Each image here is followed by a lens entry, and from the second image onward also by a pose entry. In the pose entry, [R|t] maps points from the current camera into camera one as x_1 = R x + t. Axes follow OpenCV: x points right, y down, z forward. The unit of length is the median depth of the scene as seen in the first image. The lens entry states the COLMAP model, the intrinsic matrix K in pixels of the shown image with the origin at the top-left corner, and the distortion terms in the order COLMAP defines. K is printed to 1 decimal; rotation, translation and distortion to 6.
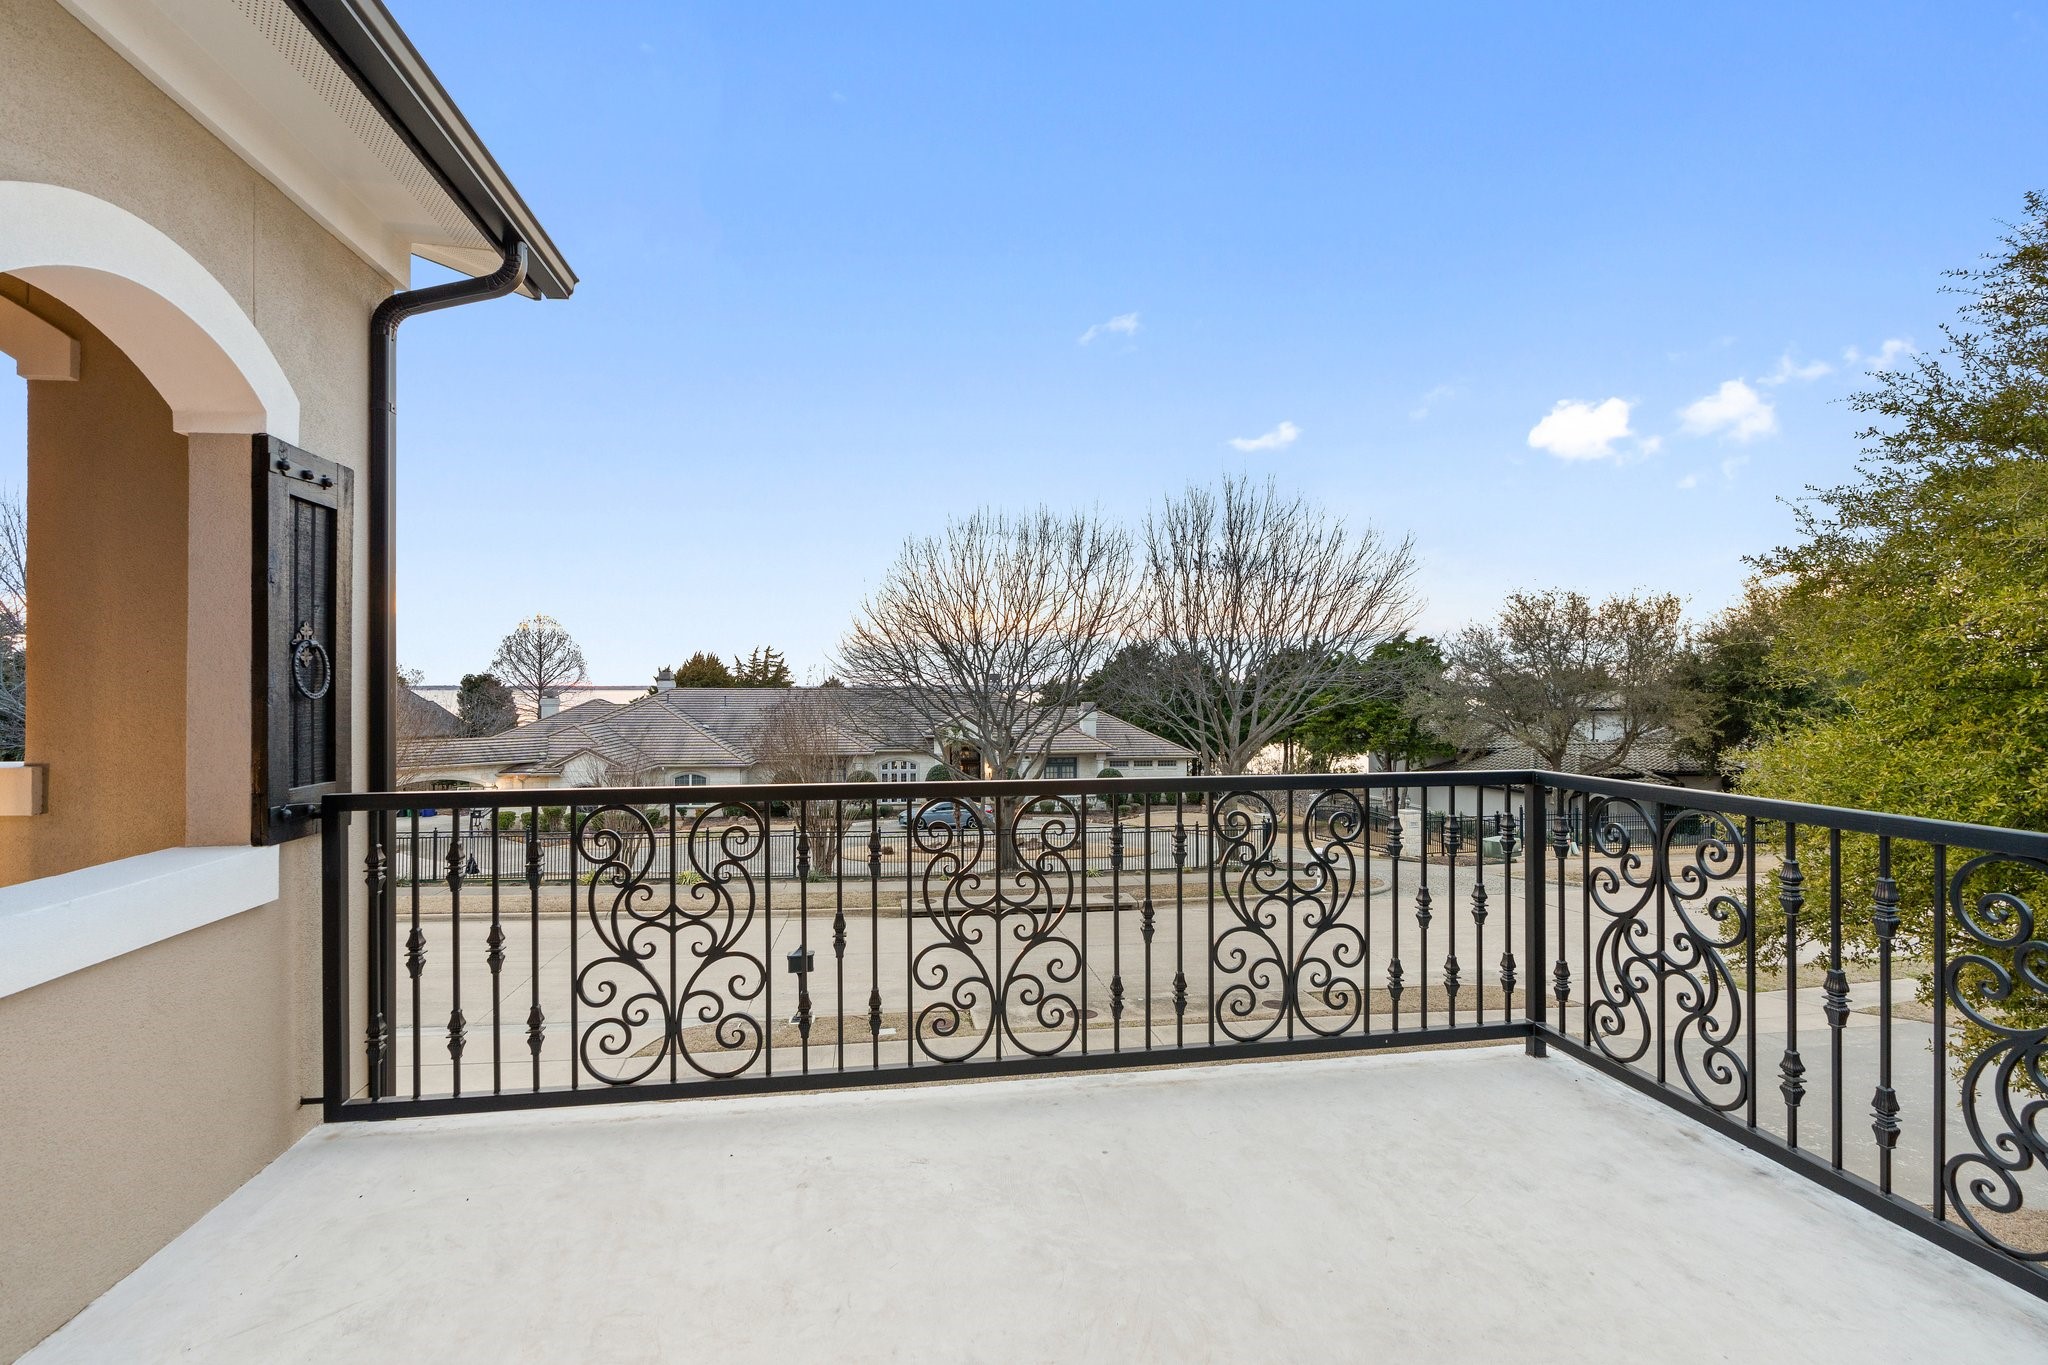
lens RADIAL K [[947.2, 0, 1051.3], [0, 947.2, 687.1], [0, 0, 1]] dist [-0.002592, 0.000290]
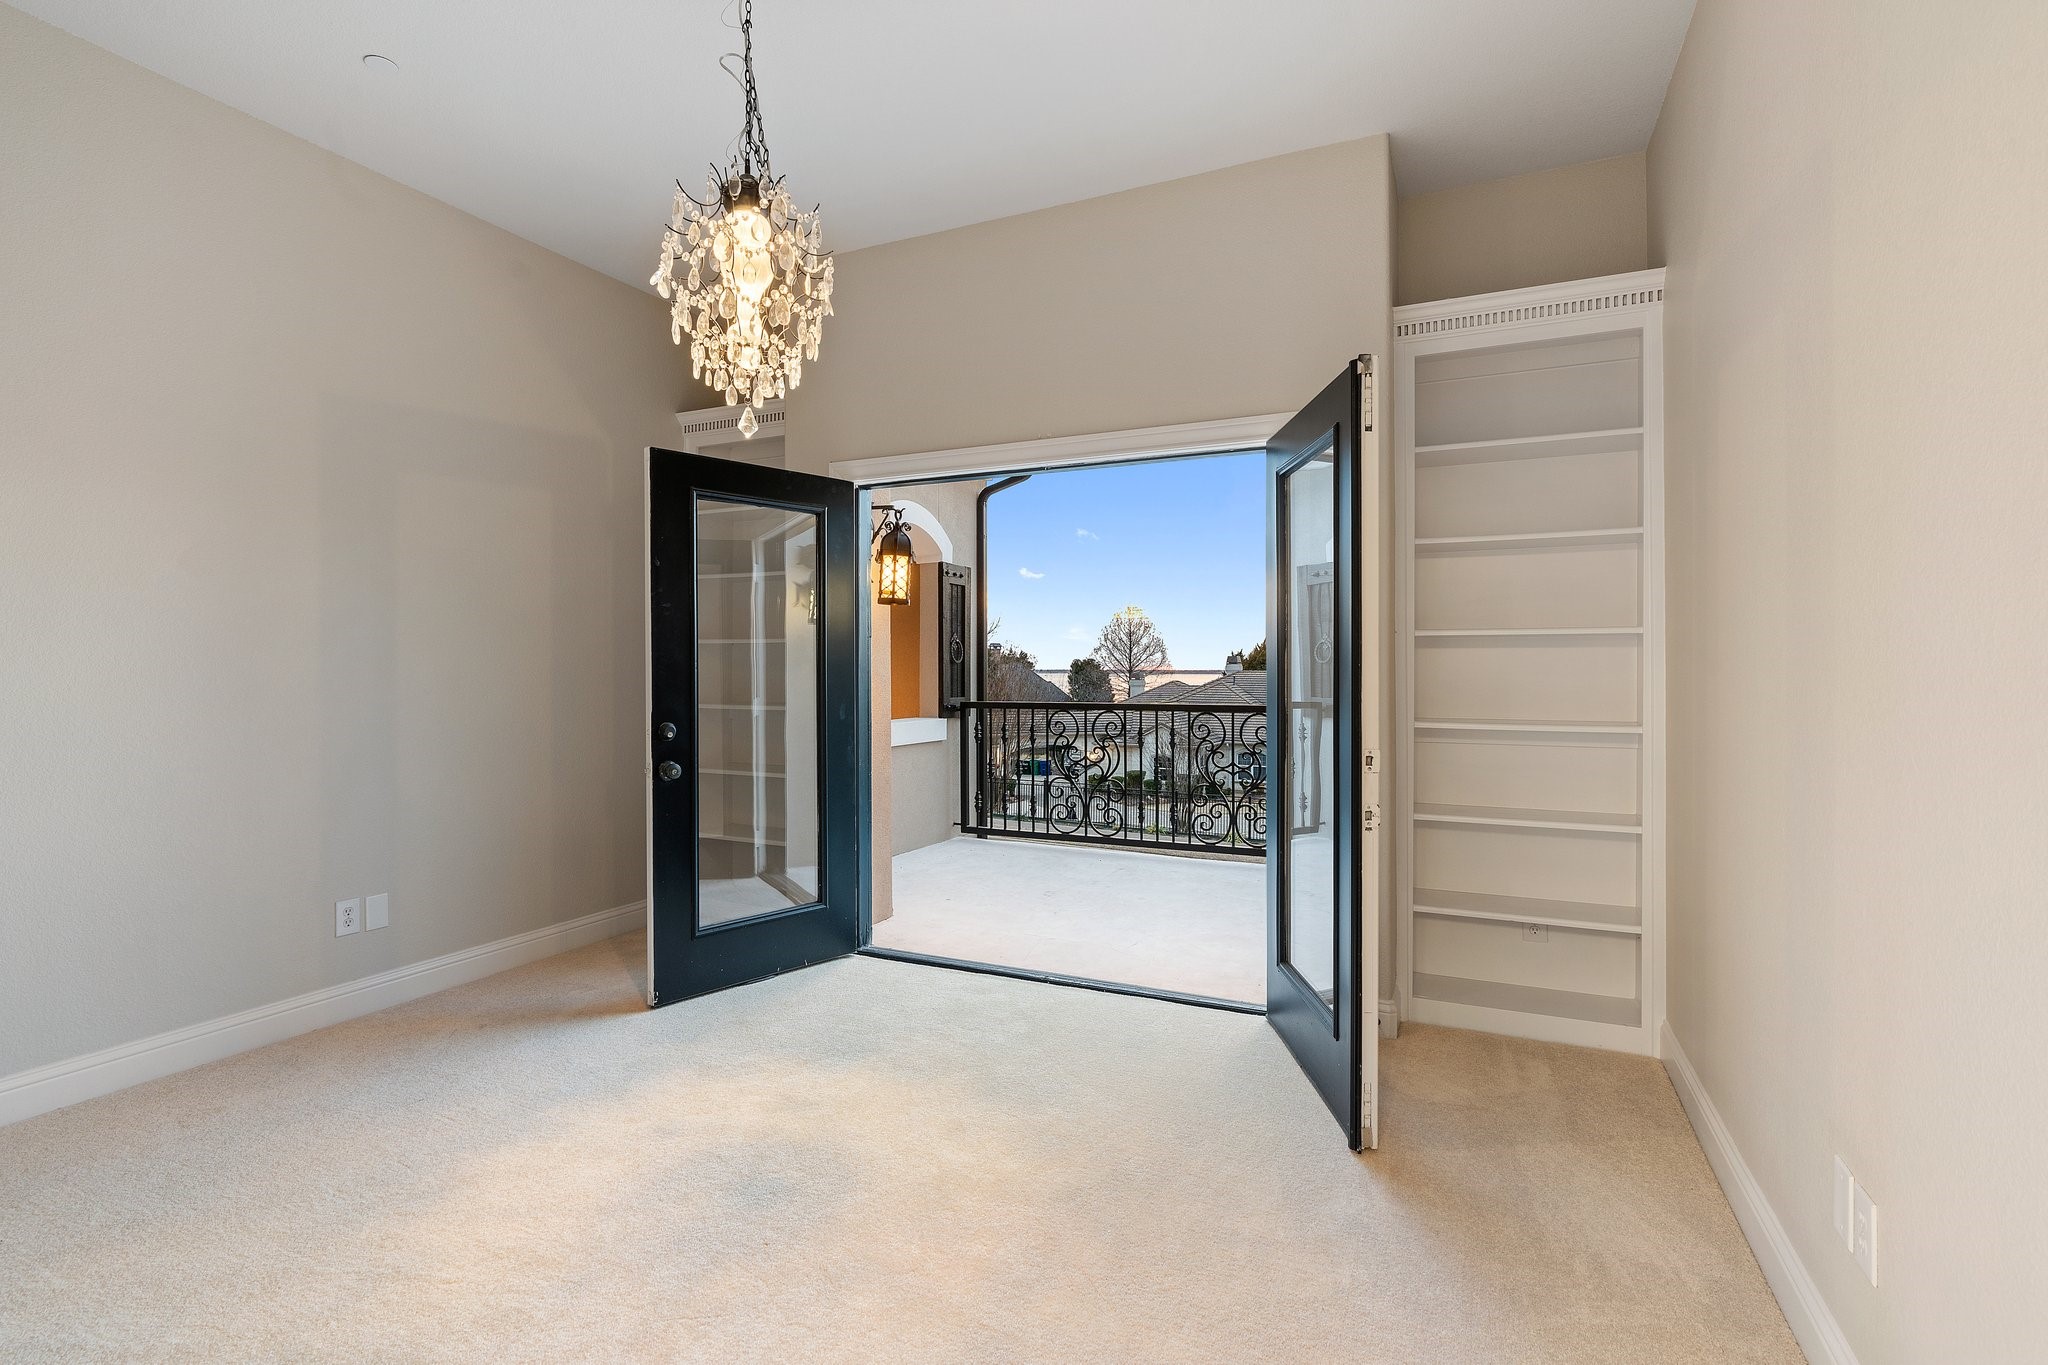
lens RADIAL K [[947.2, 0, 1029.1], [0, 947.2, 676.0], [0, 0, 1]] dist [-0.002592, 0.000290]
pose [[0.824119, 0.000950, -0.566416, 0.696812], [0.002726, 0.999980, 0.005643, 0.028622], [0.566410, -0.006194, 0.824100, -0.839227]]
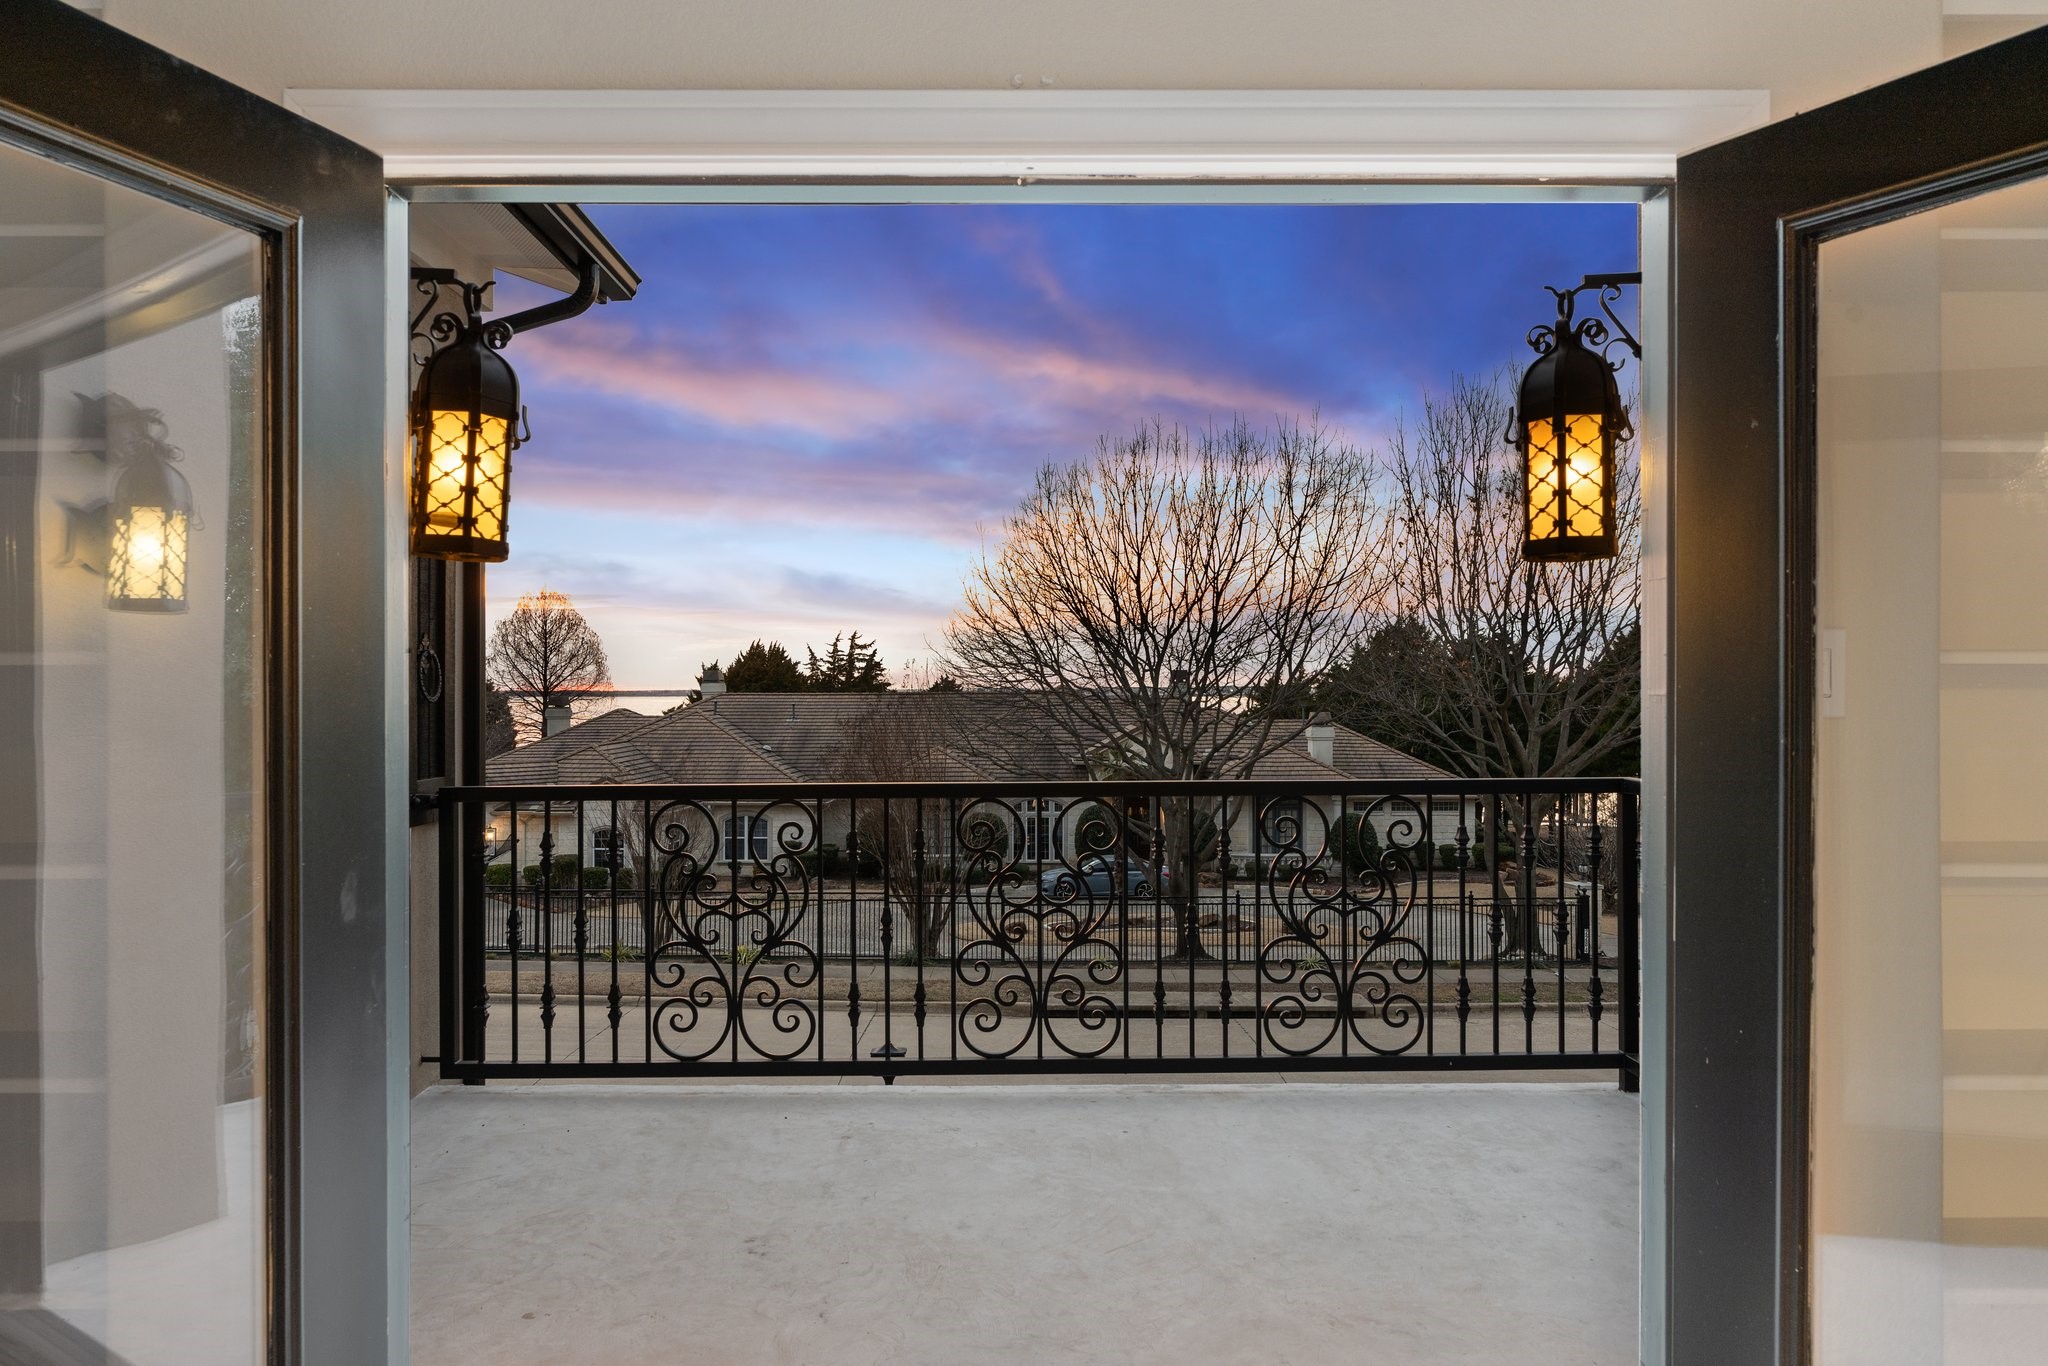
lens RADIAL K [[1440.0, 0, 1009.1], [0, 1440.0, 663.8], [0, 0, 1]] dist [0.006206, 0.001992]
pose [[0.983206, -0.007117, -0.182361, 0.182384], [0.003782, 0.999819, -0.018626, 0.001264], [0.182460, 0.017623, 0.983055, -0.489601]]
